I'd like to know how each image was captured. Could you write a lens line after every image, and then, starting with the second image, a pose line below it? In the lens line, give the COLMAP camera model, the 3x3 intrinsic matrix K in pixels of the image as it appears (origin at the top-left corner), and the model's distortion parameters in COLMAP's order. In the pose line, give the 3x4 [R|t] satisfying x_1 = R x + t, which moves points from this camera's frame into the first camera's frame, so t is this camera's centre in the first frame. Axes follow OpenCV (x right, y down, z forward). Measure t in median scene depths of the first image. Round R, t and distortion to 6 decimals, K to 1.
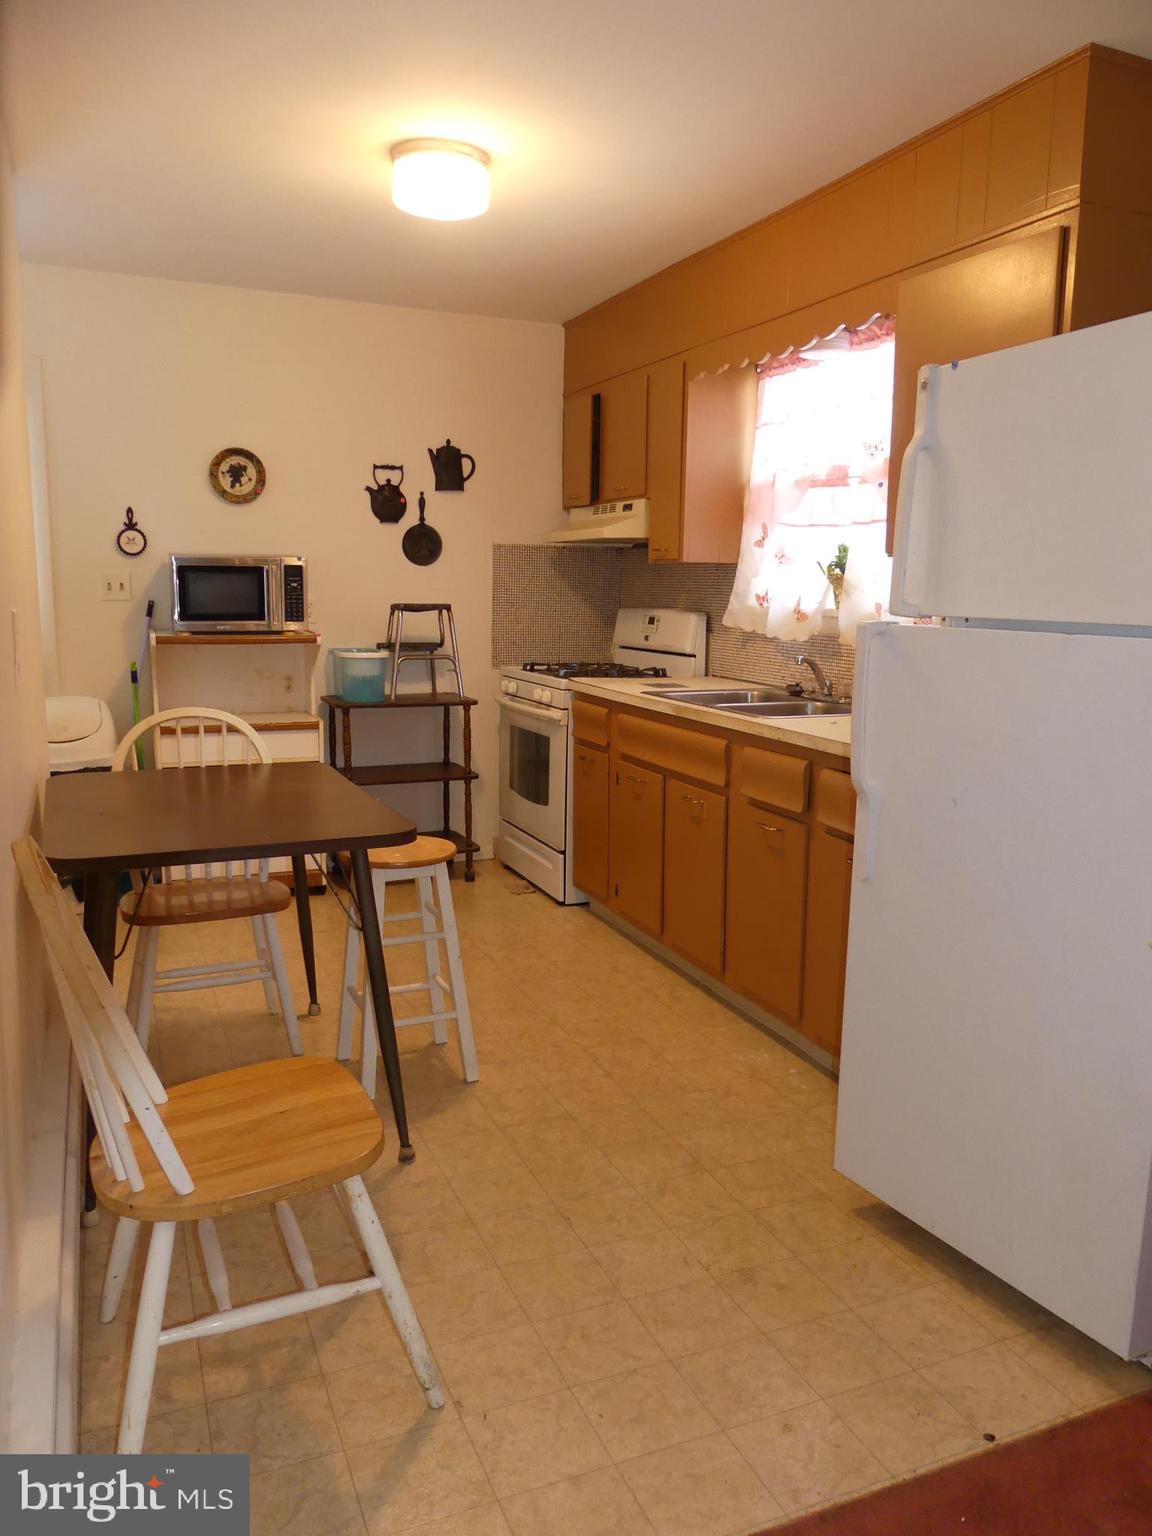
lens RADIAL K [[1130.5, 0, 576.0], [0, 1130.5, 768.0], [0, 0, 1]] dist [0.001389, -0.000321]
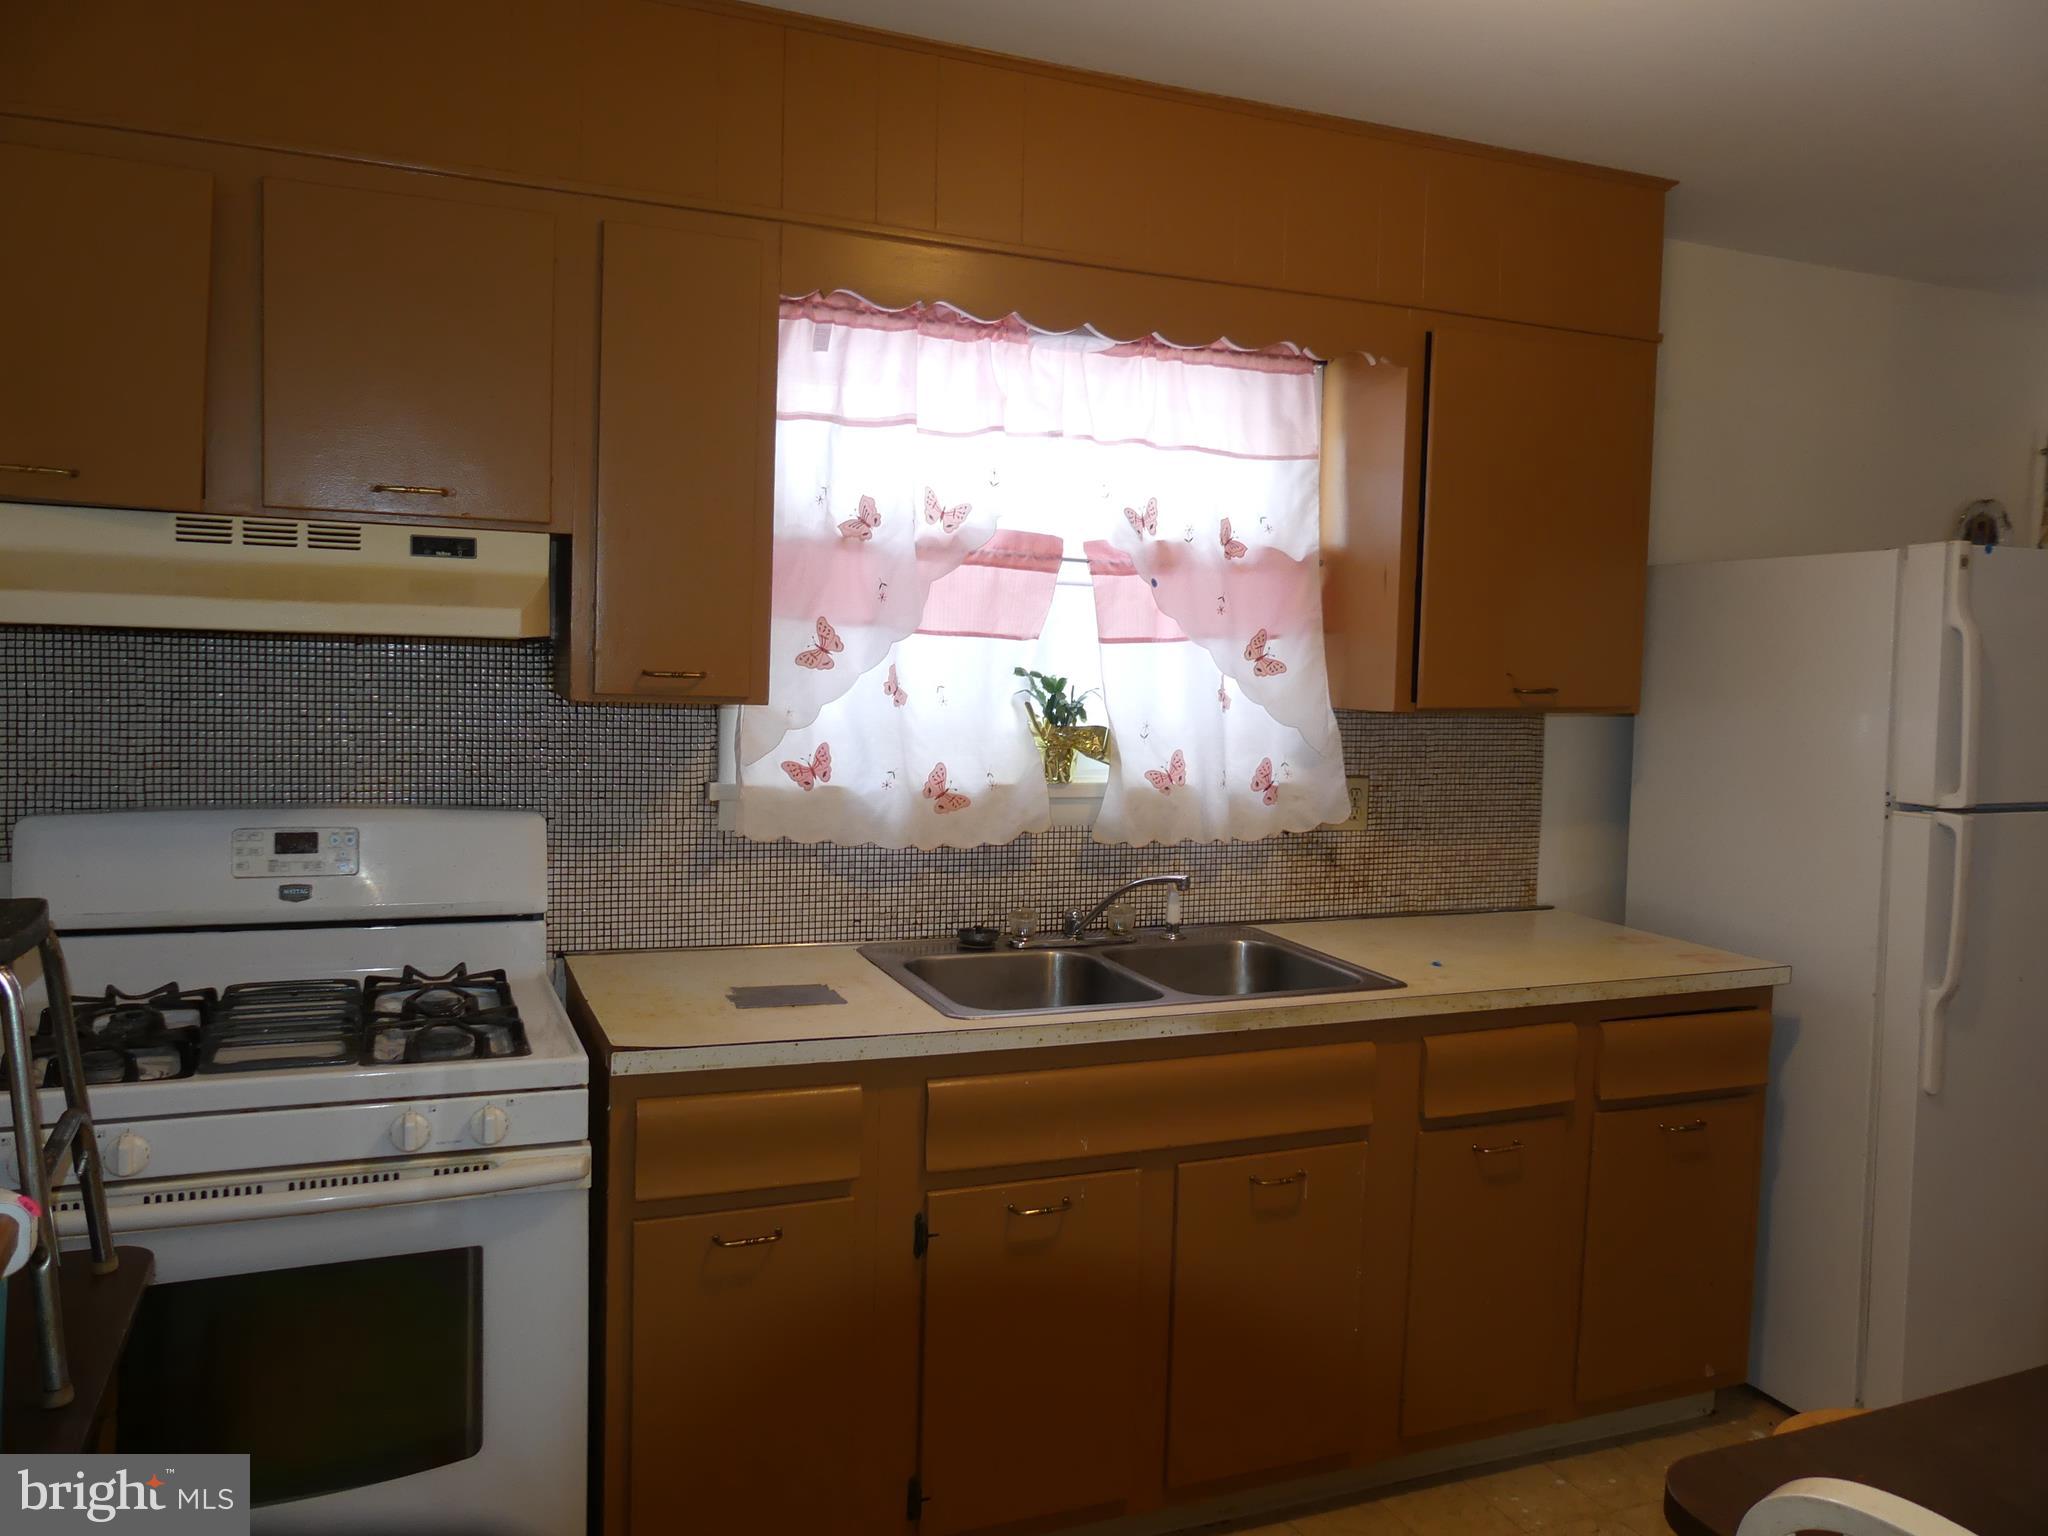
lens RADIAL K [[1507.3, 0, 1024.0], [0, 1507.3, 768.0], [0, 0, 1]] dist [0.001389, -0.000321]
pose [[0.010411, -0.093890, 0.995528, -0.502549], [0.137242, 0.986295, 0.091584, -0.208747], [-0.990483, 0.135675, 0.023154, 0.944920]]
